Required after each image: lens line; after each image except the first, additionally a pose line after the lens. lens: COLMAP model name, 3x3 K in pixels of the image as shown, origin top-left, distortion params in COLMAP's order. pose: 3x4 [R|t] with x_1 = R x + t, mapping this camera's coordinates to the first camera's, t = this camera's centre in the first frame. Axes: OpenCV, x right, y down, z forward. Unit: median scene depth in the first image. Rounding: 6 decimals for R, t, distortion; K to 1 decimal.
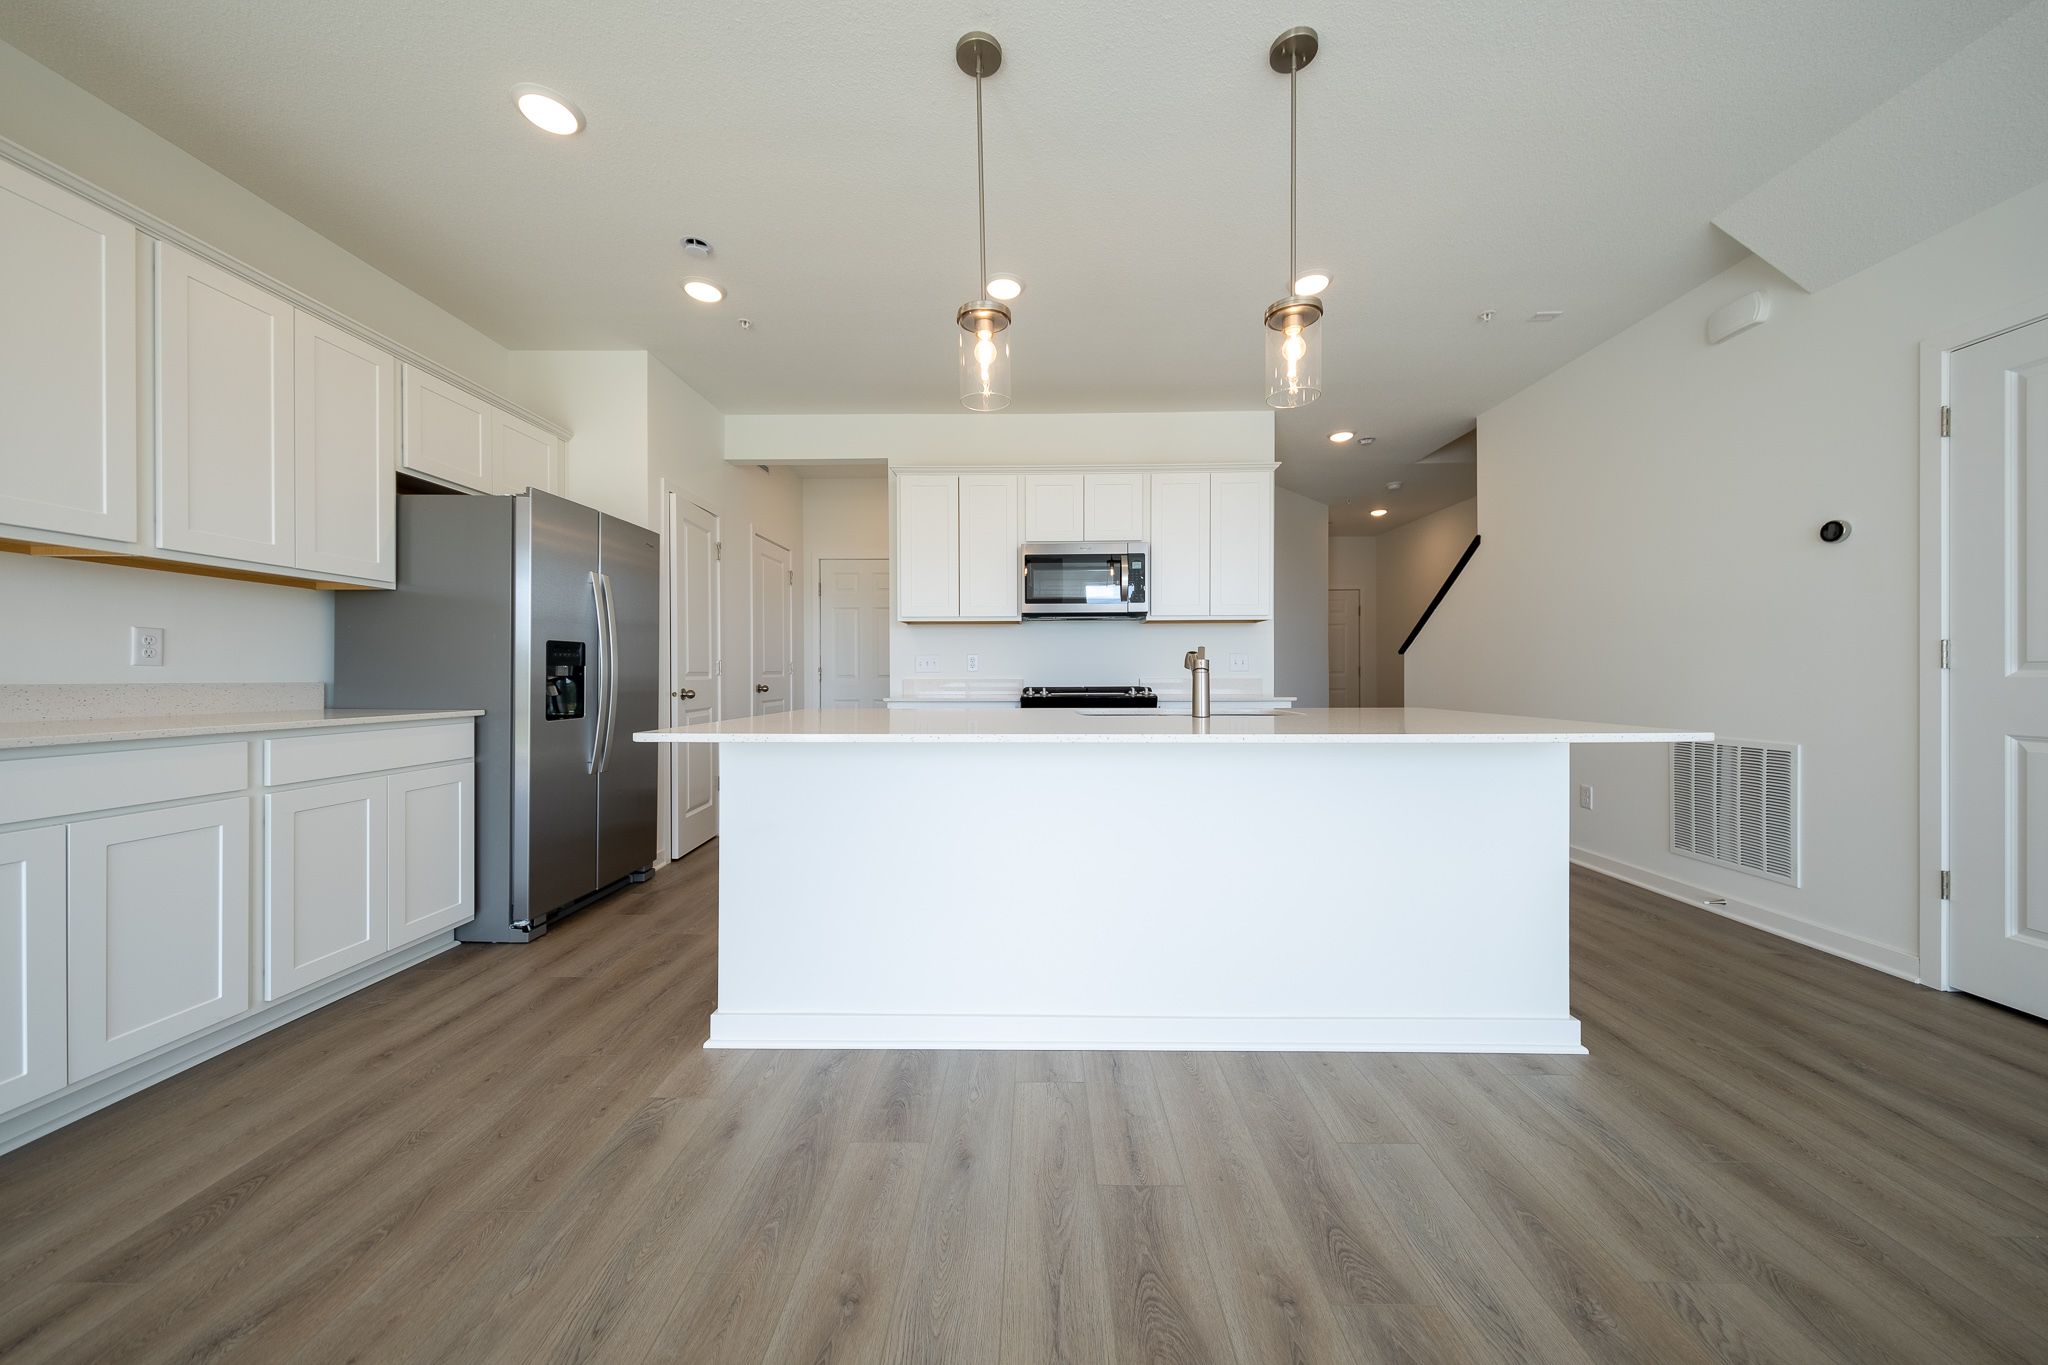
lens RADIAL K [[694.5, 0, 1035.5], [0, 694.5, 679.9], [0, 0, 1]] dist [-0.001992, -0.000768]
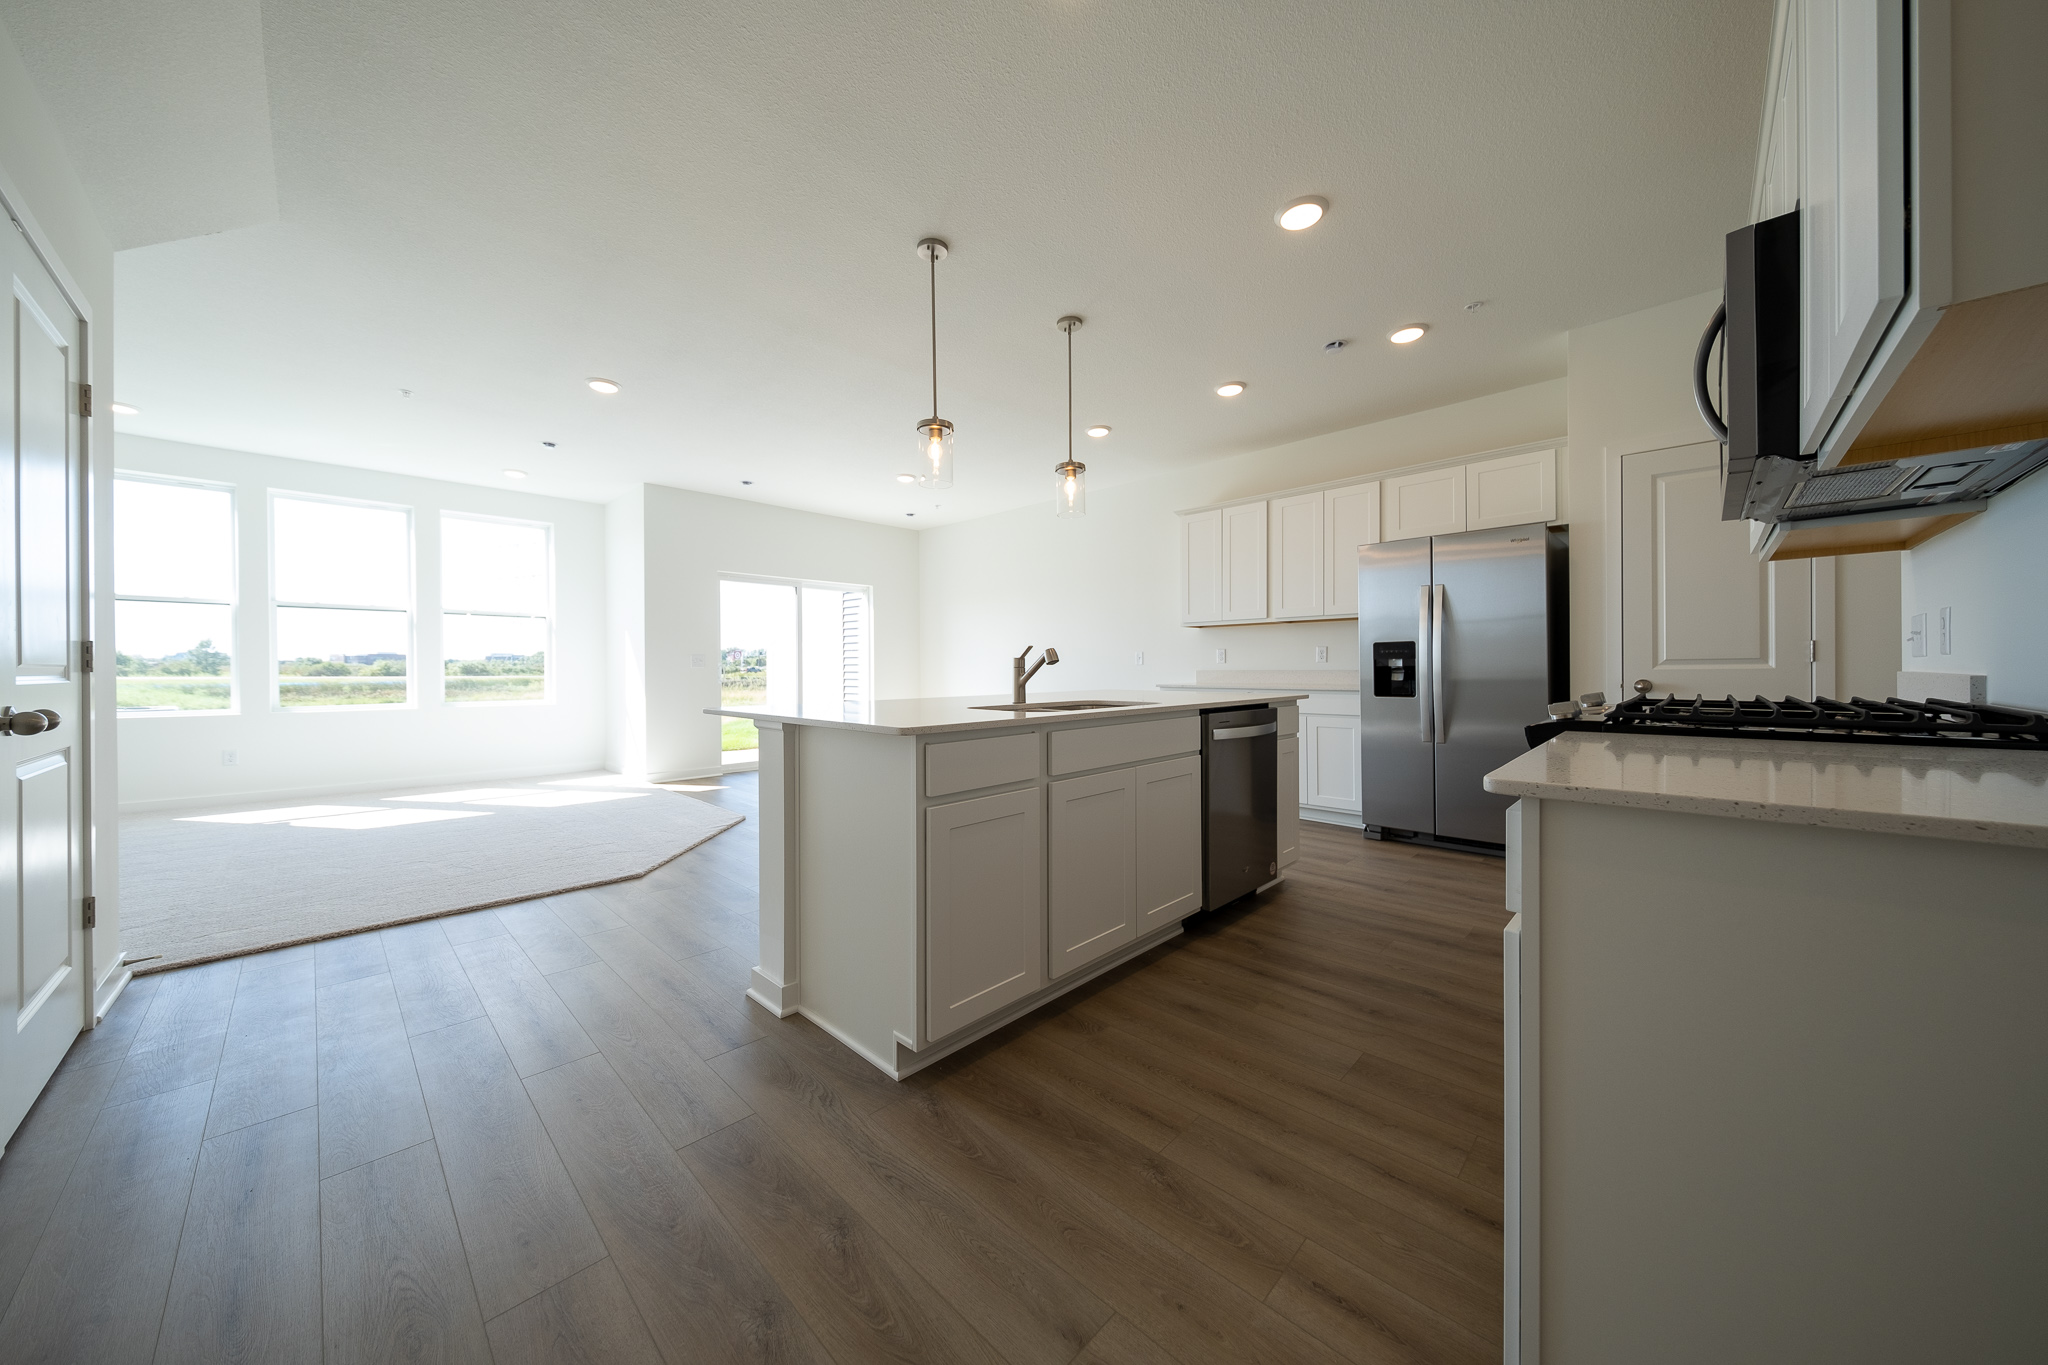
lens RADIAL K [[694.5, 0, 1016.0], [0, 694.5, 670.7], [0, 0, 1]] dist [-0.001992, -0.000768]
pose [[-0.694296, 0.010010, -0.719620, 1.095302], [0.005830, 0.999949, 0.008285, -0.016853], [0.719666, 0.001556, -0.694319, 1.756942]]
